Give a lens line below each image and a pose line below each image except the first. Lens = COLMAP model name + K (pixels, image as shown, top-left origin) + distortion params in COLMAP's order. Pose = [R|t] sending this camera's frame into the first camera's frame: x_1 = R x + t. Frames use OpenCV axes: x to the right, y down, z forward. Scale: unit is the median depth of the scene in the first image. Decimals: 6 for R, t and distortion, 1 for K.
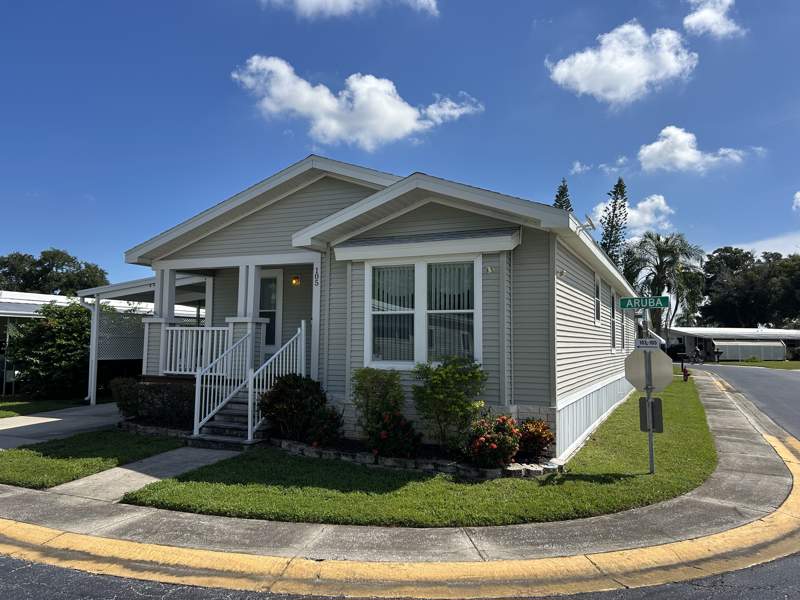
lens RADIAL K [[601.9, 0, 398.2], [0, 601.9, 319.1], [0, 0, 1]] dist [0.098264, -0.149002]
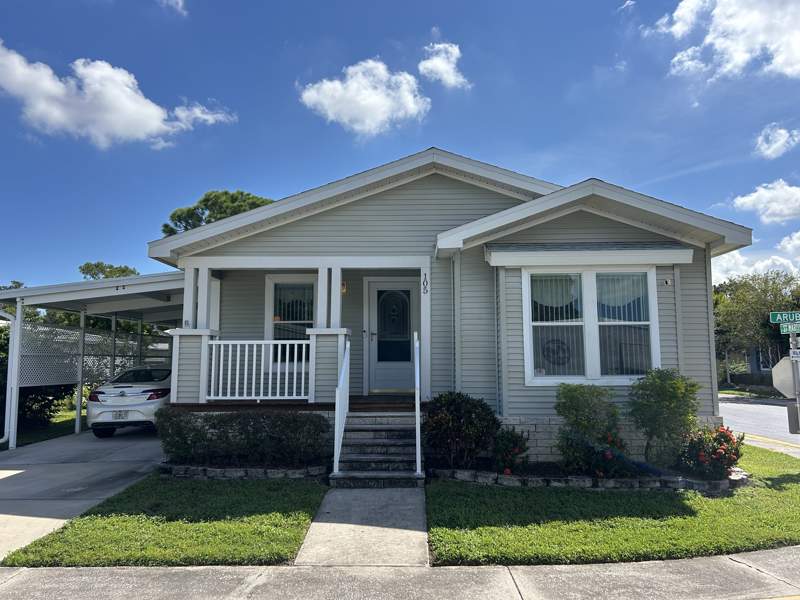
lens RADIAL K [[601.9, 0, 398.2], [0, 601.9, 319.1], [0, 0, 1]] dist [0.098264, -0.149002]
pose [[0.915043, 0.011314, 0.403197, -0.527499], [-0.001451, 0.999692, -0.024759, 0.004644], [-0.403353, 0.022071, 0.914778, 0.200953]]
